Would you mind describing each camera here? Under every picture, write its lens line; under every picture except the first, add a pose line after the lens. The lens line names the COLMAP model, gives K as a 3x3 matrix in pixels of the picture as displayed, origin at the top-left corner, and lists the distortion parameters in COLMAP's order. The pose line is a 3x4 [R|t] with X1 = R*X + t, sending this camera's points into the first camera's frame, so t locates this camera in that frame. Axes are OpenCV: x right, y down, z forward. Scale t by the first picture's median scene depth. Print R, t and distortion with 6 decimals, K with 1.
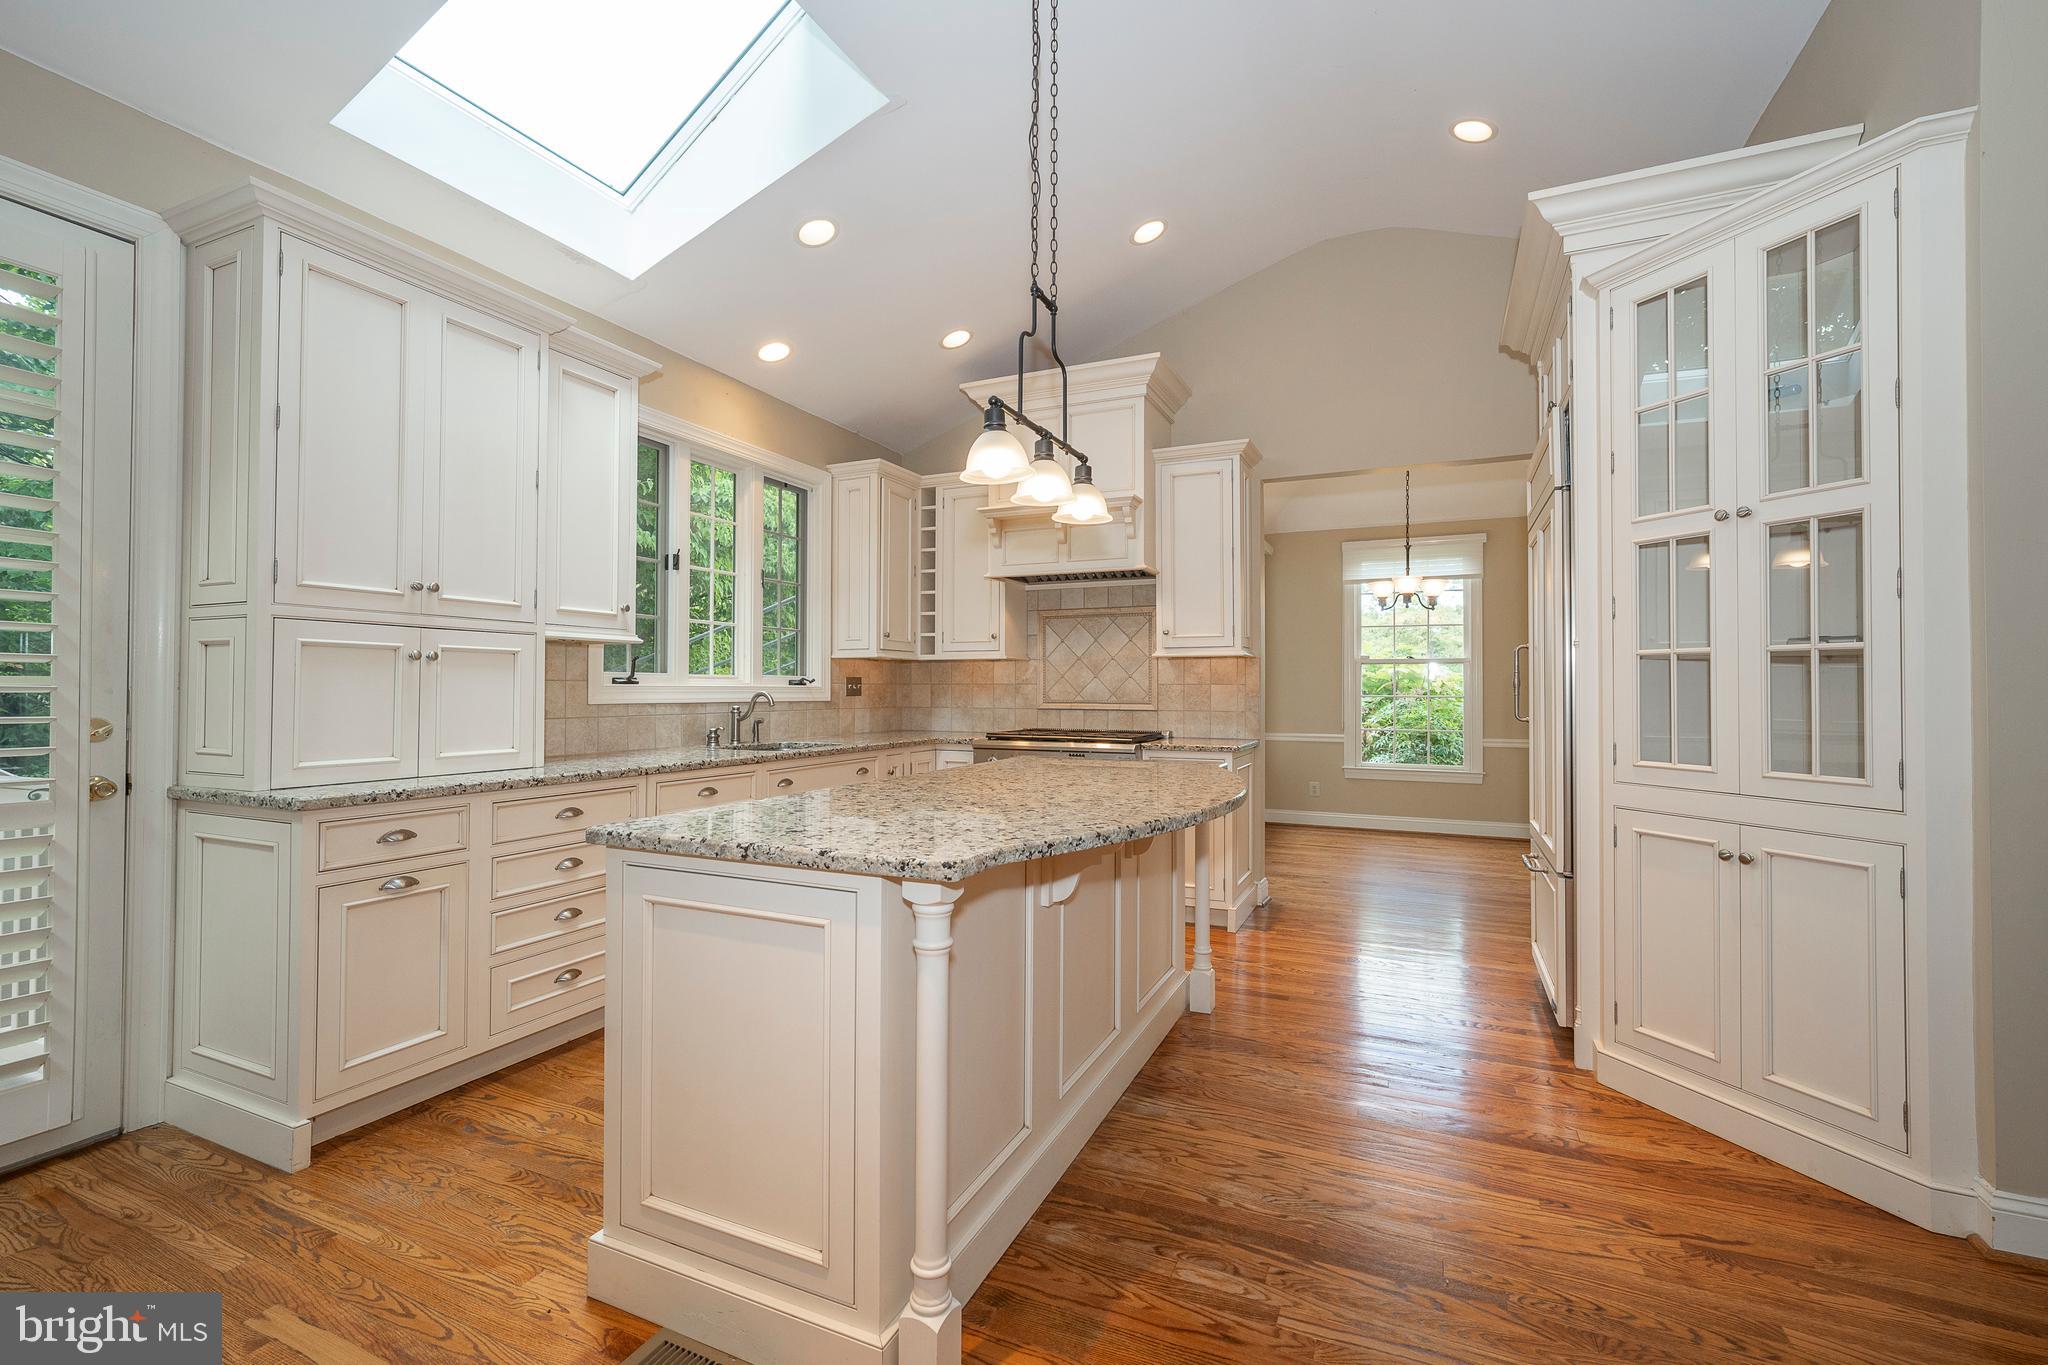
lens RADIAL K [[883.3, 0, 1024.7], [0, 883.3, 675.0], [0, 0, 1]] dist [-0.002511, -0.000035]
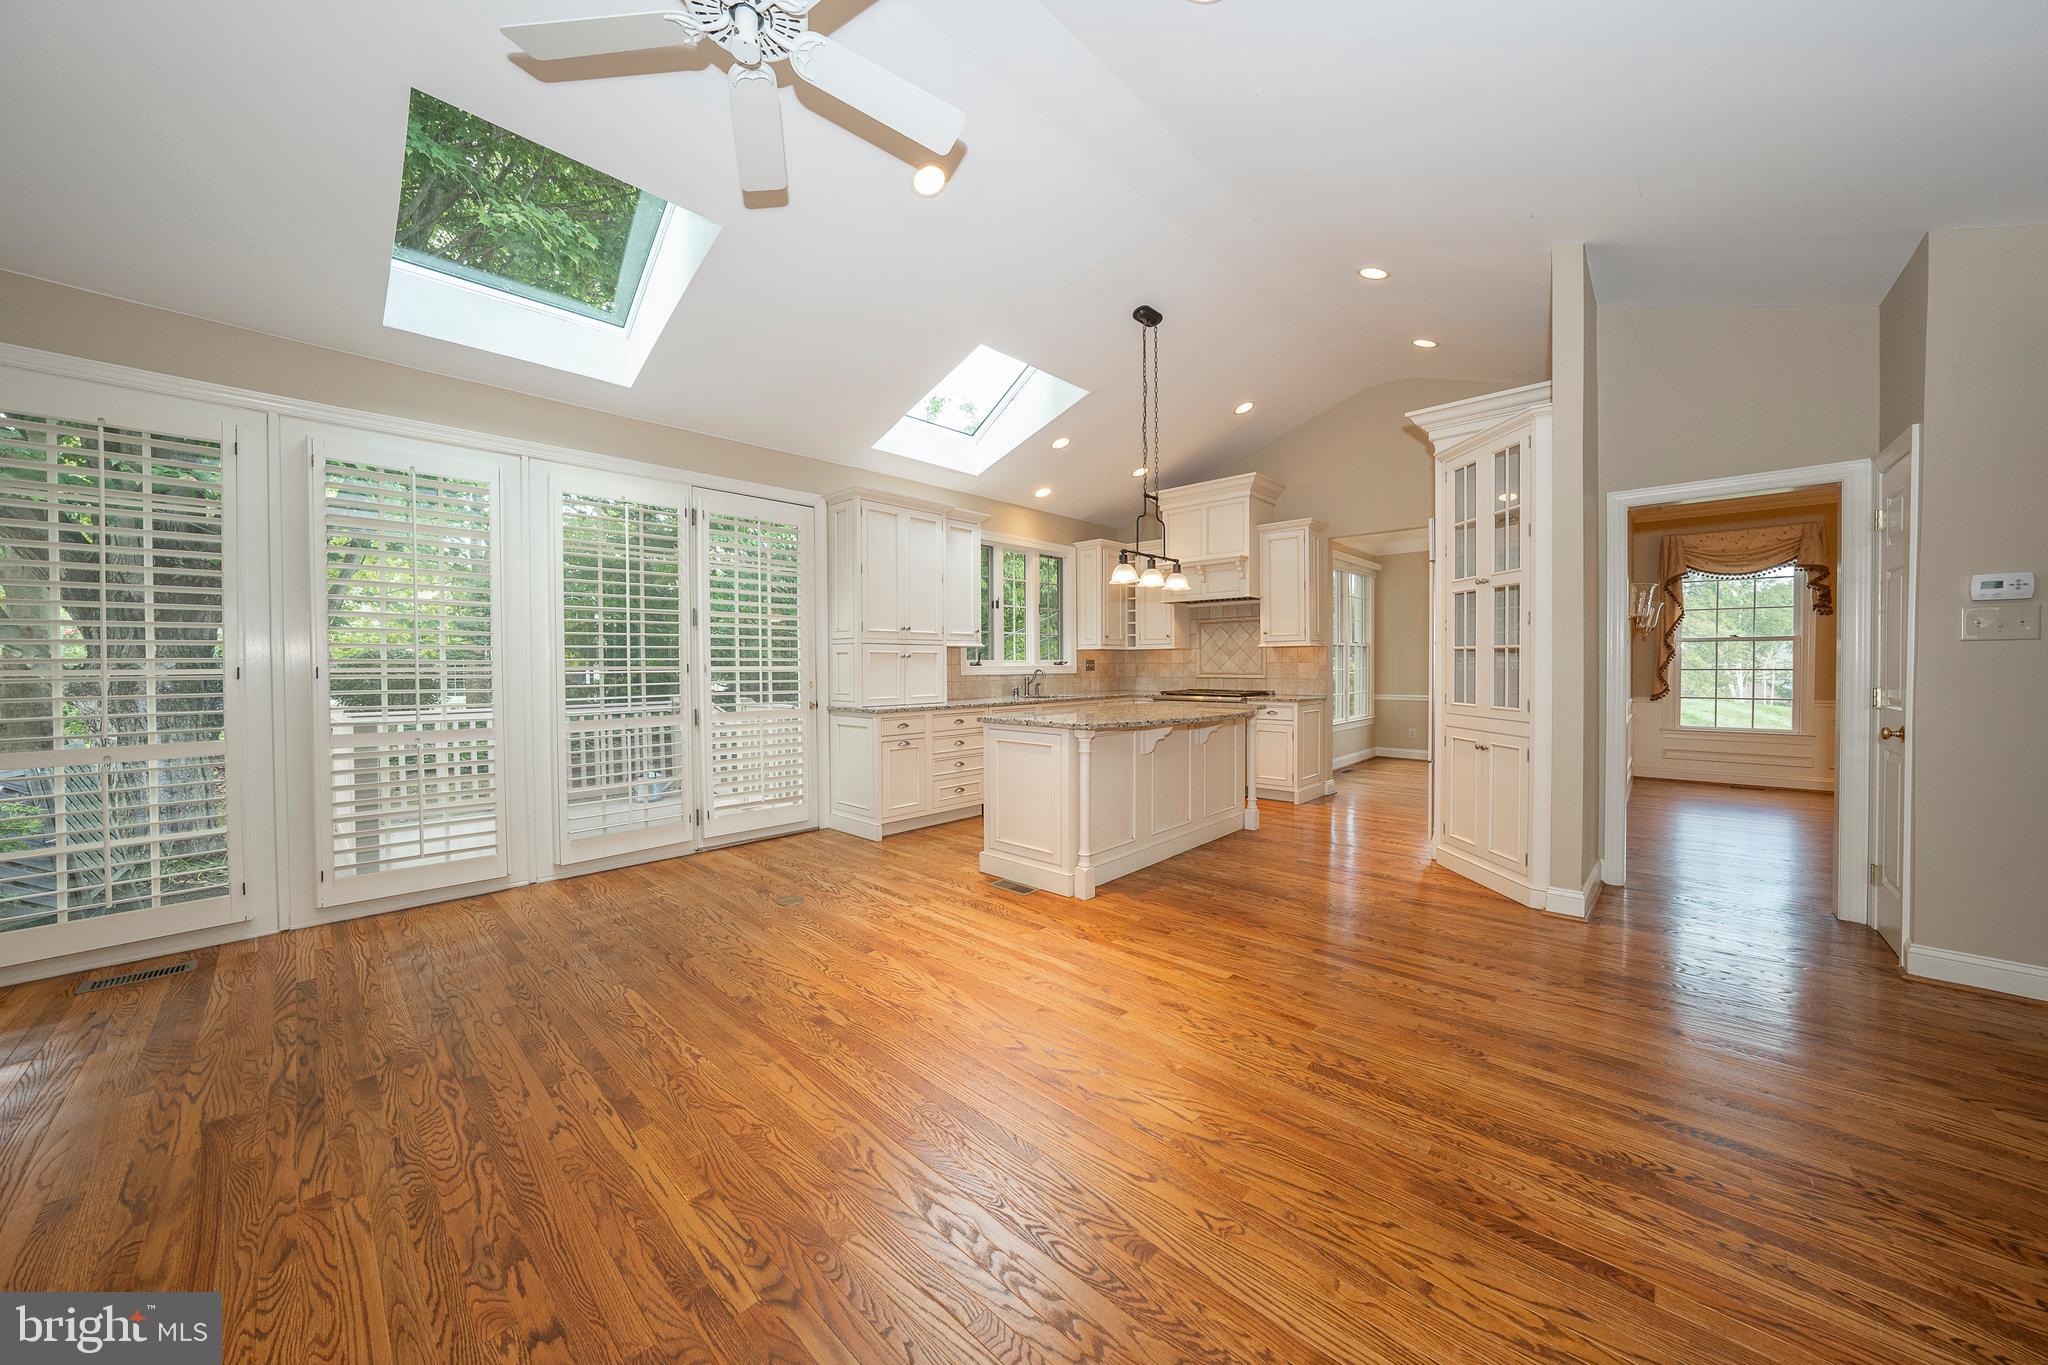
lens RADIAL K [[704.2, 0, 1025.2], [0, 704.2, 675.0], [0, 0, 1]] dist [-0.030731, 0.007344]
pose [[0.947941, -0.002786, -0.318434, 0.188012], [0.012921, 0.999475, 0.029720, -0.015724], [0.318184, -0.032287, 0.947479, -0.541384]]
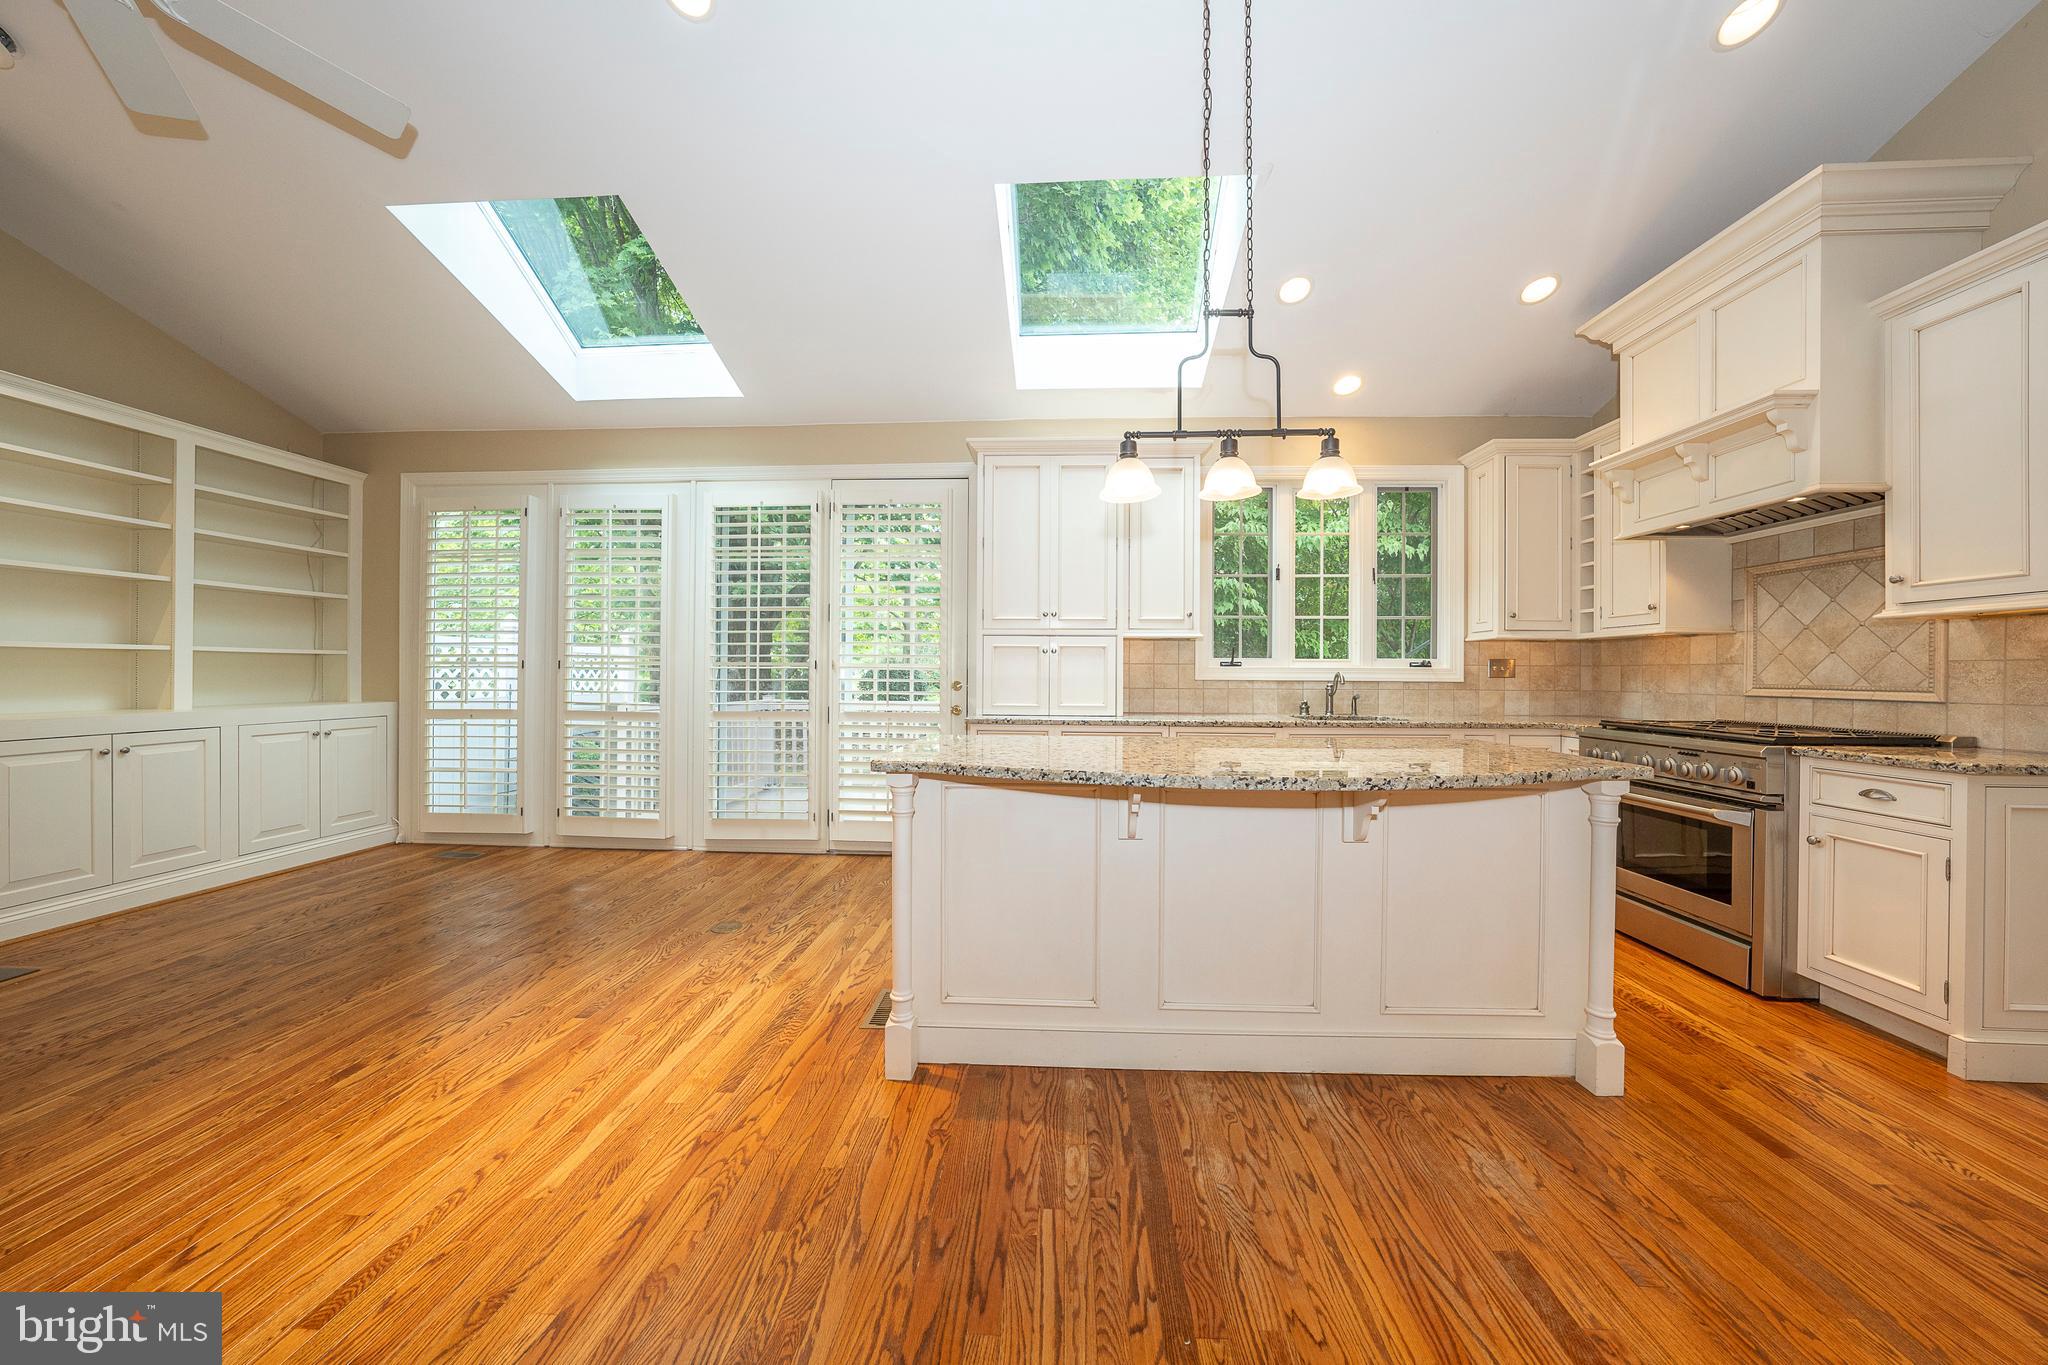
lens RADIAL K [[704.2, 0, 1025.2], [0, 704.2, 675.0], [0, 0, 1]] dist [-0.030731, 0.007344]
pose [[0.364924, 0.001762, -0.931036, 0.483617], [0.010526, 0.999926, 0.006018, 0.014137], [0.930978, -0.011997, 0.364878, 0.283979]]
